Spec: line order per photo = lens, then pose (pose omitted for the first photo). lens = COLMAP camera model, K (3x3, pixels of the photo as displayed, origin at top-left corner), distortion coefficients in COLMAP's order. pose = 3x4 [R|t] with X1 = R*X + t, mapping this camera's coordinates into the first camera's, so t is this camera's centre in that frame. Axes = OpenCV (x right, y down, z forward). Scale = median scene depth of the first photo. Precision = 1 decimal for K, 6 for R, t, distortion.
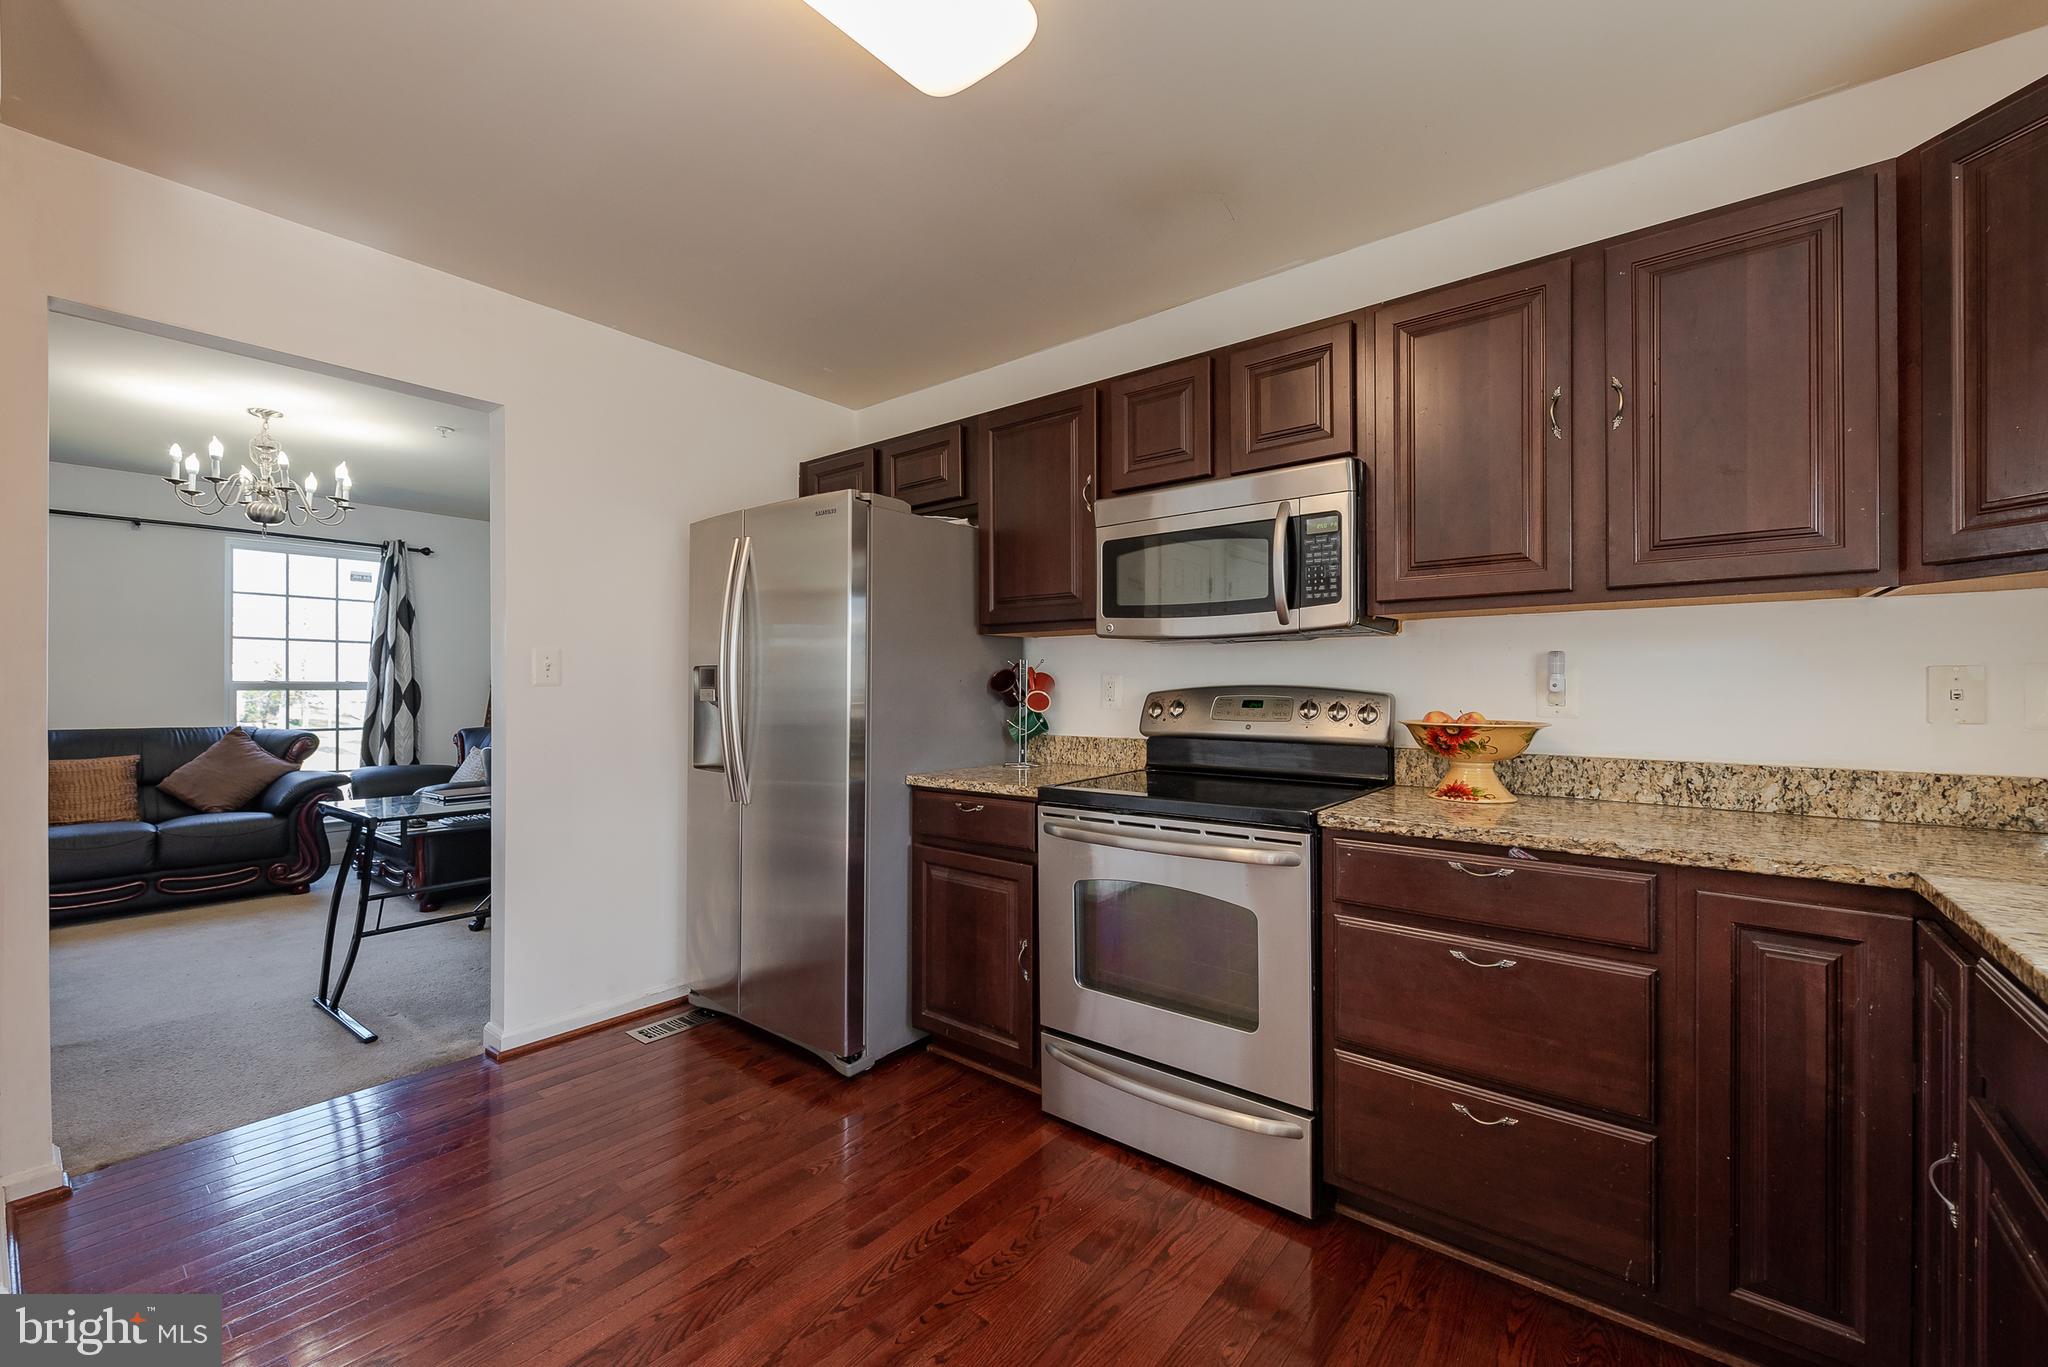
lens RADIAL K [[818.8, 0, 1024.7], [0, 818.8, 684.4], [0, 0, 1]] dist [0.000411, -0.001311]
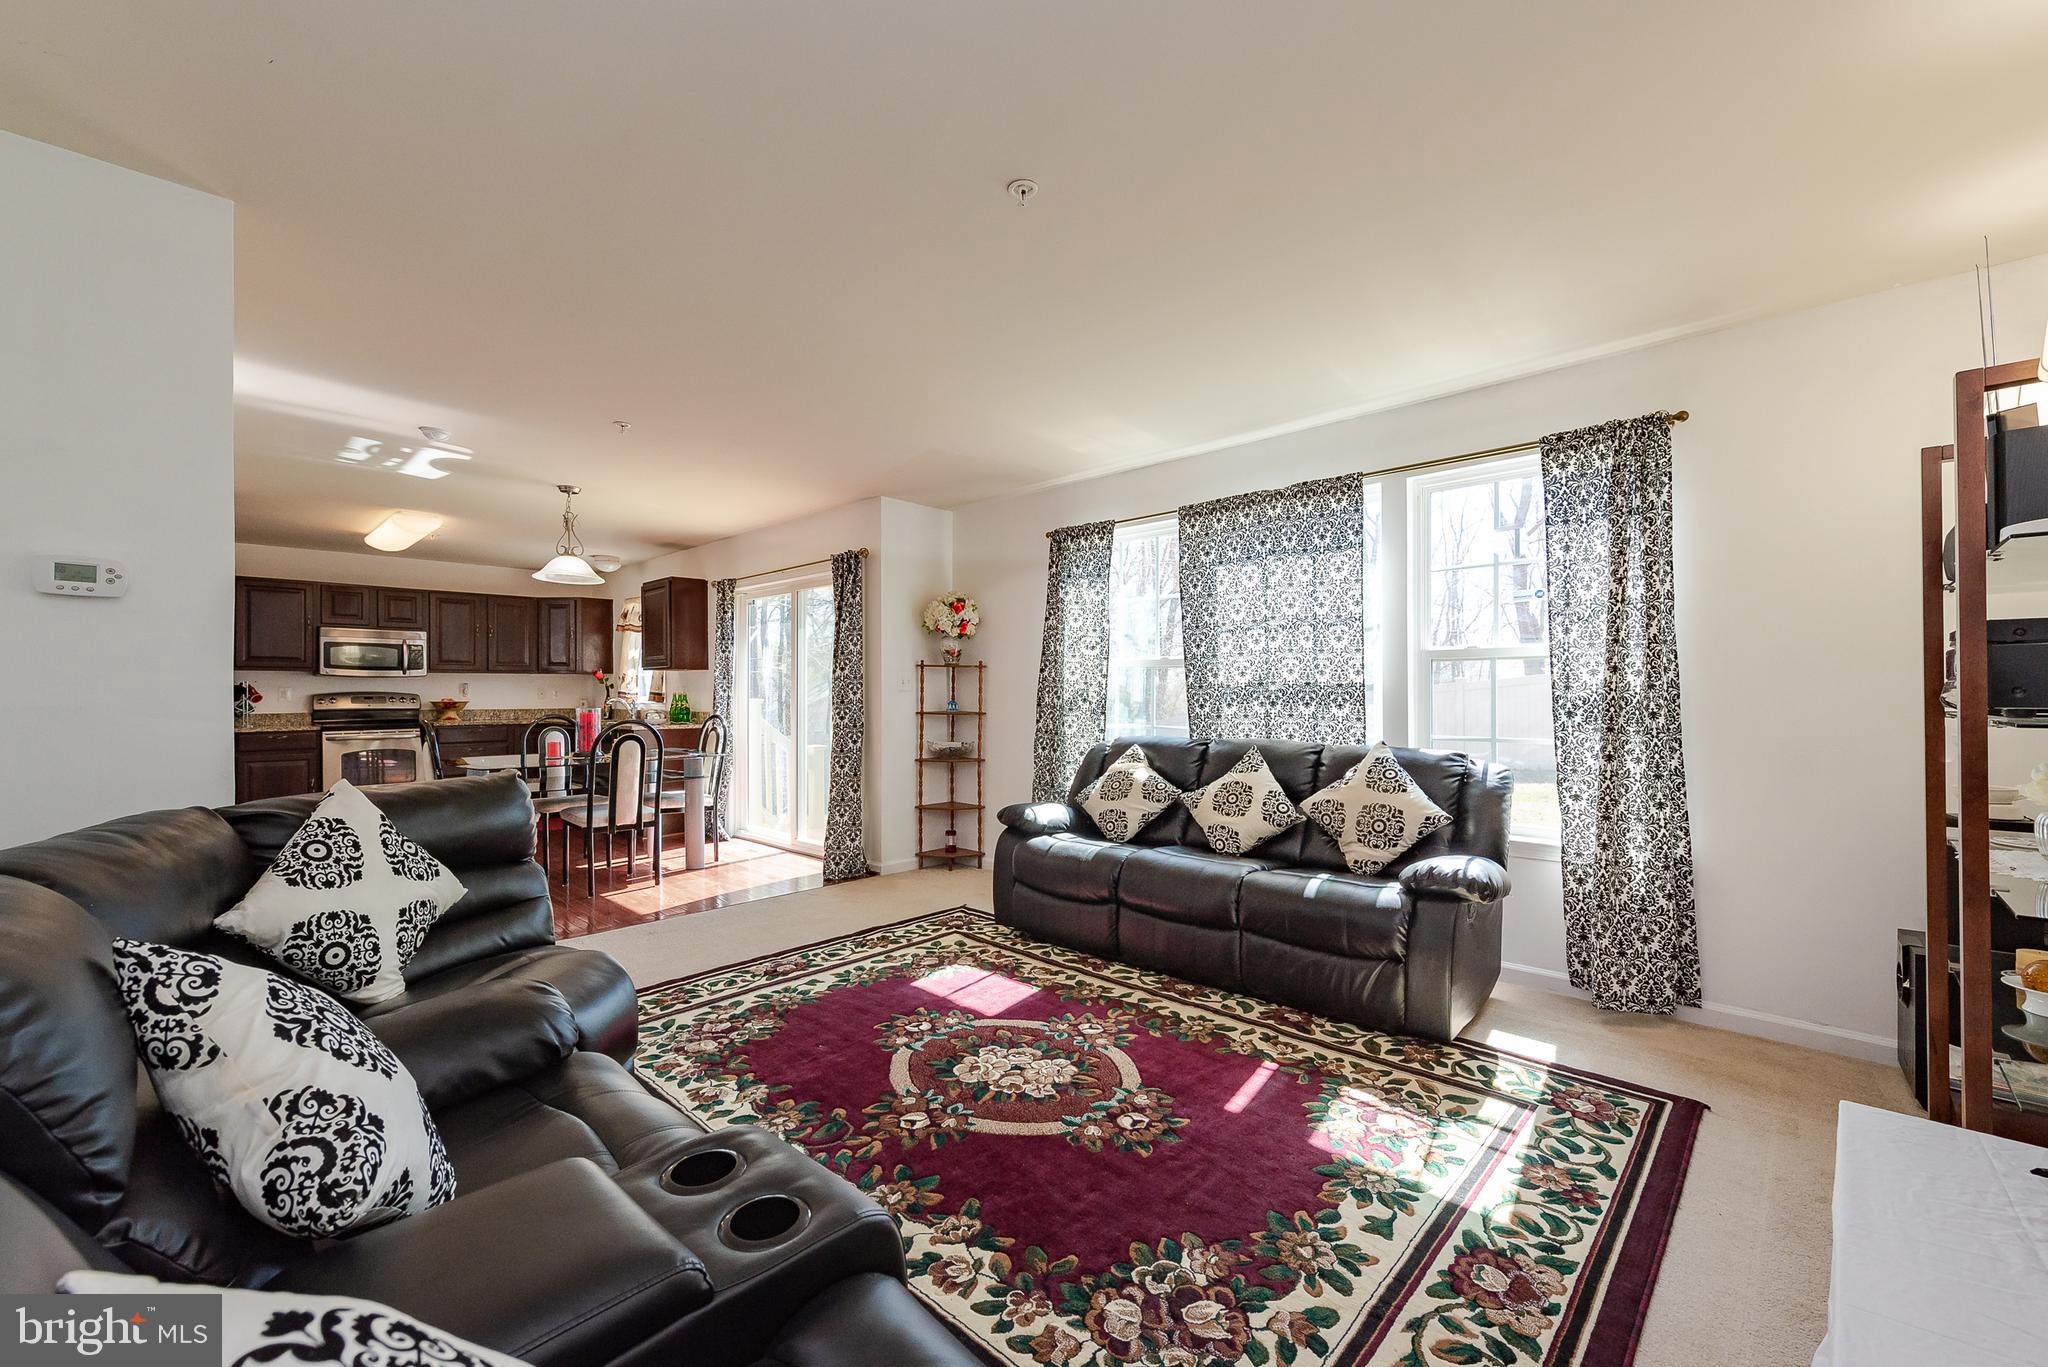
lens RADIAL K [[818.8, 0, 1027.6], [0, 818.8, 694.3], [0, 0, 1]] dist [0.000411, -0.001311]
pose [[0.082957, -0.003412, 0.996547, -2.540623], [0.001629, 0.999993, 0.003289, 0.004159], [-0.996552, 0.001350, 0.082962, -1.685648]]
